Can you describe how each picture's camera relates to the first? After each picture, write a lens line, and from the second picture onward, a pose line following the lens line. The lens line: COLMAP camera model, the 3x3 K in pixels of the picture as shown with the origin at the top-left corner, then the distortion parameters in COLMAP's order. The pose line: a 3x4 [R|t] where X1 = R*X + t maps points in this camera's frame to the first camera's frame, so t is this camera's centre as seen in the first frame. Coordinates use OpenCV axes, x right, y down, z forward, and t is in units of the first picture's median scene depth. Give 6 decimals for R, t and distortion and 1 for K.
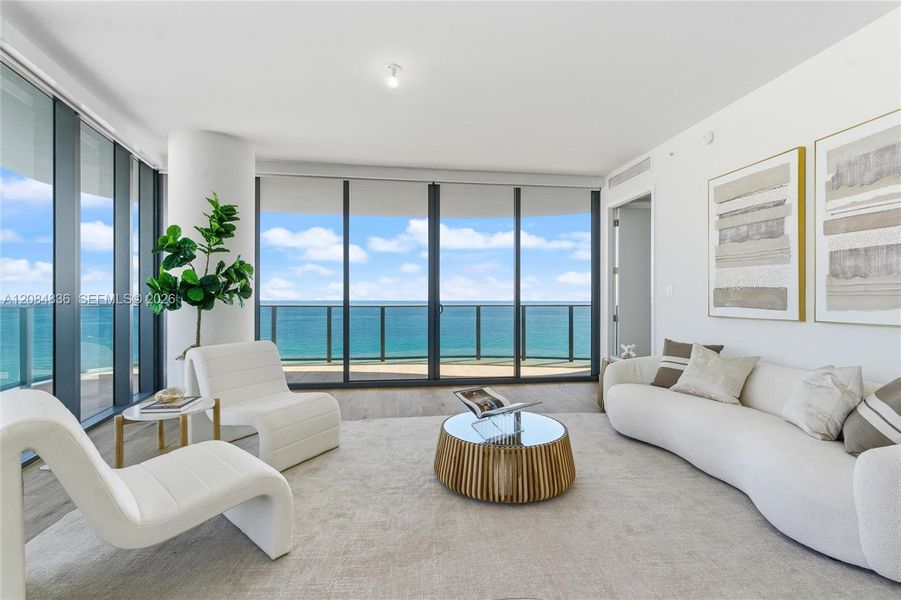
lens RADIAL K [[405.2, 0, 450.5], [0, 405.2, 300.0], [0, 0, 1]] dist [-0.040487, 0.000031]
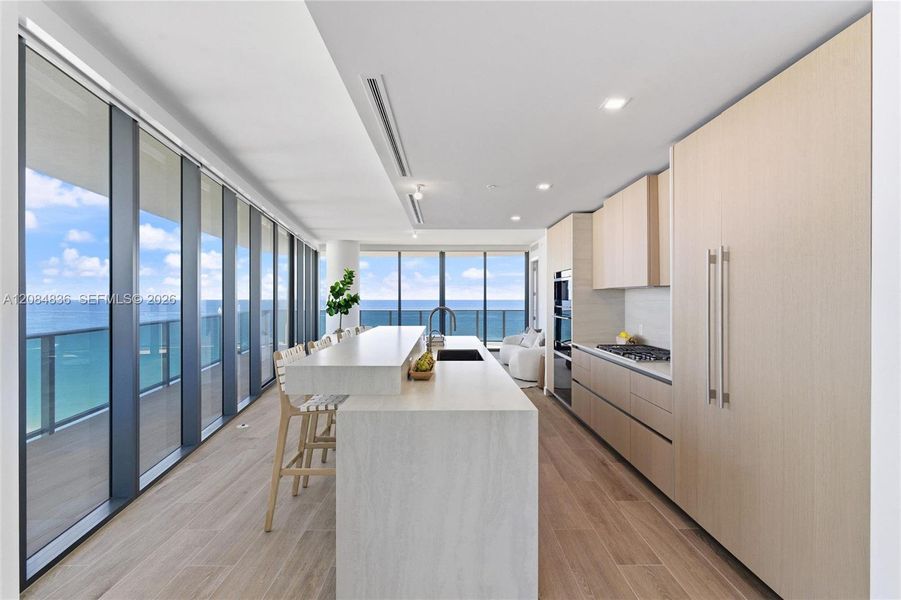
lens RADIAL K [[408.3, 0, 451.1], [0, 408.3, 298.1], [0, 0, 1]] dist [0.001374, 0.000247]
pose [[0.994272, -0.000108, -0.106877, 0.339726], [-0.000077, 0.999999, -0.001725, -0.074296], [0.106877, 0.001724, 0.994271, -1.544185]]
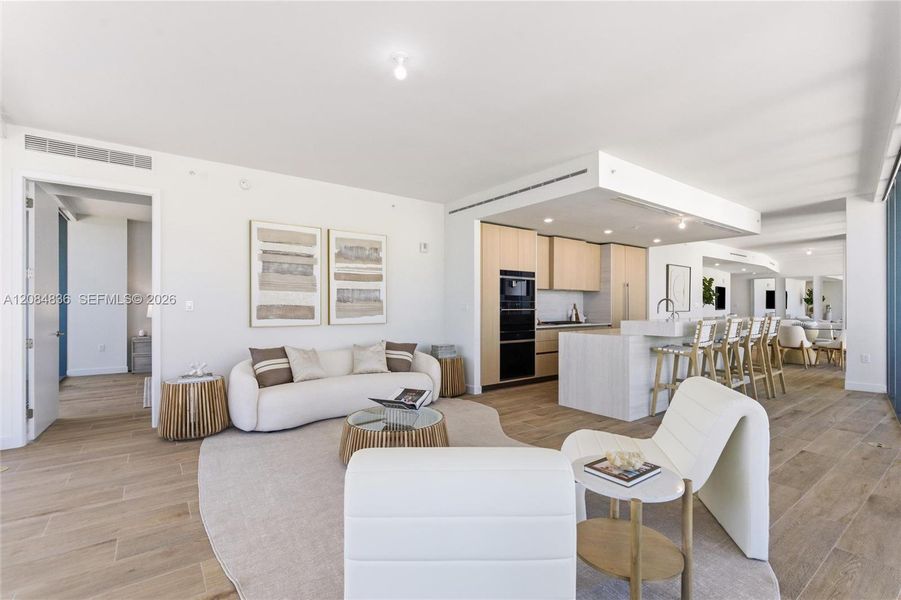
lens RADIAL K [[404.9, 0, 448.2], [0, 404.9, 303.6], [0, 0, 1]] dist [0.003201, 0.000478]
pose [[-0.495813, 0.001345, 0.868428, -0.799330], [0.001061, 0.999999, -0.000943, -0.032445], [-0.868429, 0.000454, -0.495814, 1.110925]]
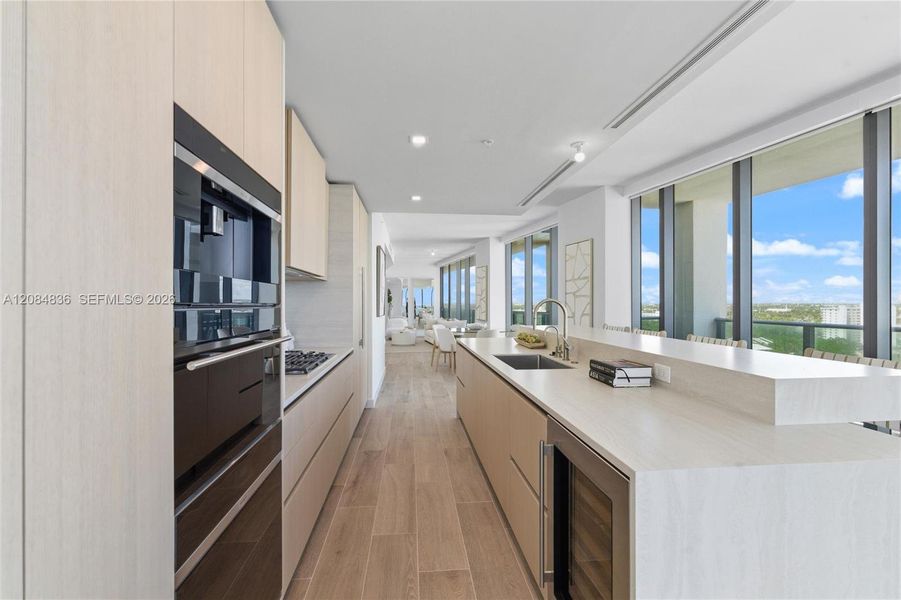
lens RADIAL K [[409.0, 0, 450.5], [0, 409.0, 300.0], [0, 0, 1]] dist [-0.002145, -0.000028]
pose [[-0.999808, 0.001303, 0.019570, 0.387799], [0.001265, 0.999997, -0.001996, -0.050356], [-0.019572, -0.001971, -0.999806, 0.319901]]
